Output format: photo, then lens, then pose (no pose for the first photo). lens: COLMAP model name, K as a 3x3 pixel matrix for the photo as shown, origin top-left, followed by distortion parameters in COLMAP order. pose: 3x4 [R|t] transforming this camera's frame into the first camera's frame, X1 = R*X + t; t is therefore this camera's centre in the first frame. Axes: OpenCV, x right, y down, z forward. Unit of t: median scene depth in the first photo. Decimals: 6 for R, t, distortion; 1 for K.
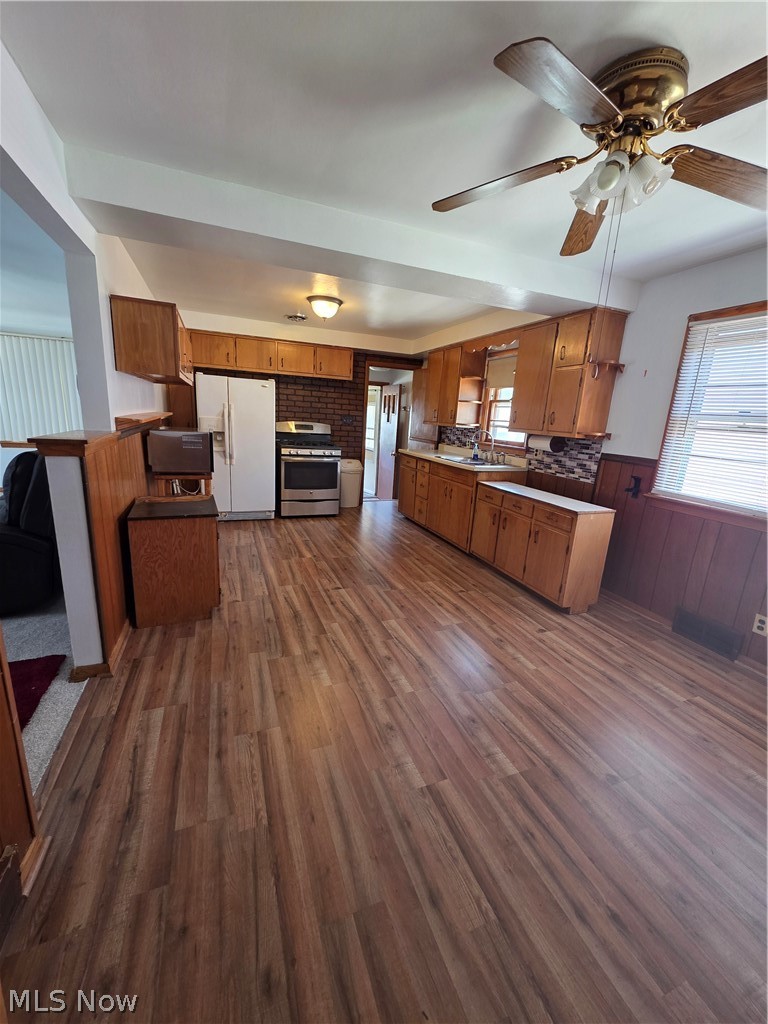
lens RADIAL K [[407.8, 0, 382.5], [0, 407.8, 513.1], [0, 0, 1]] dist [-0.001180, 0.001142]
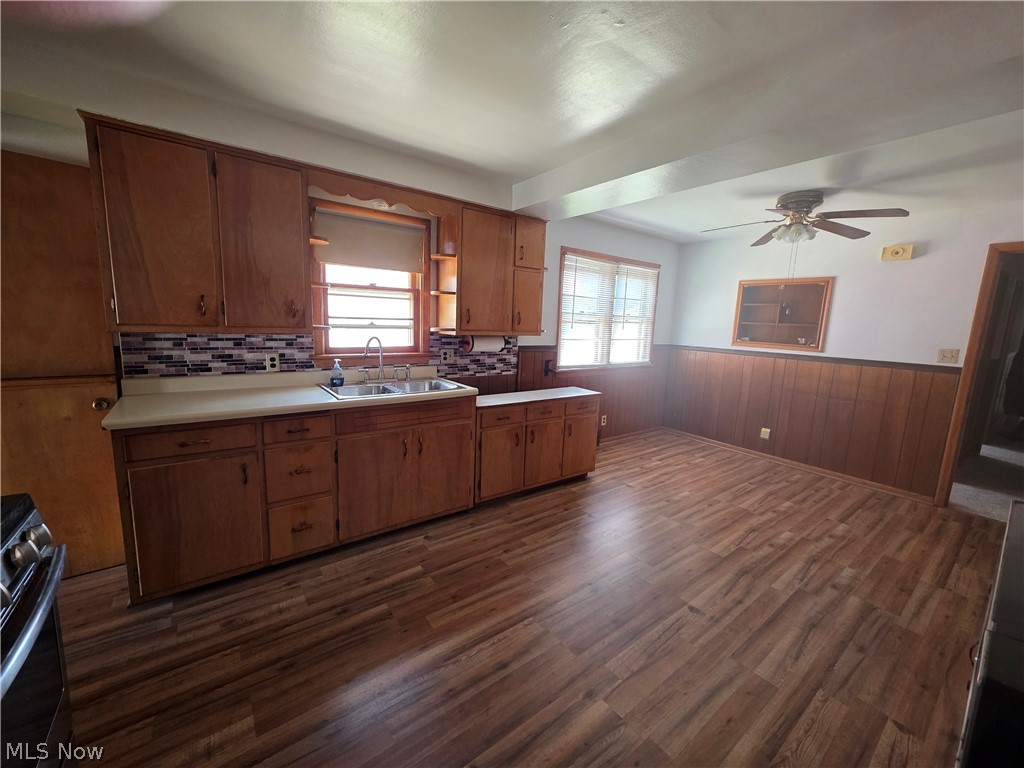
lens RADIAL K [[407.8, 0, 511.5], [0, 407.8, 381.9], [0, 0, 1]] dist [-0.001180, 0.001142]
pose [[-0.271170, -0.215596, 0.938075, -0.644837], [0.171249, 0.948237, 0.267434, -0.431446], [-0.947175, 0.233165, -0.220213, 1.553319]]
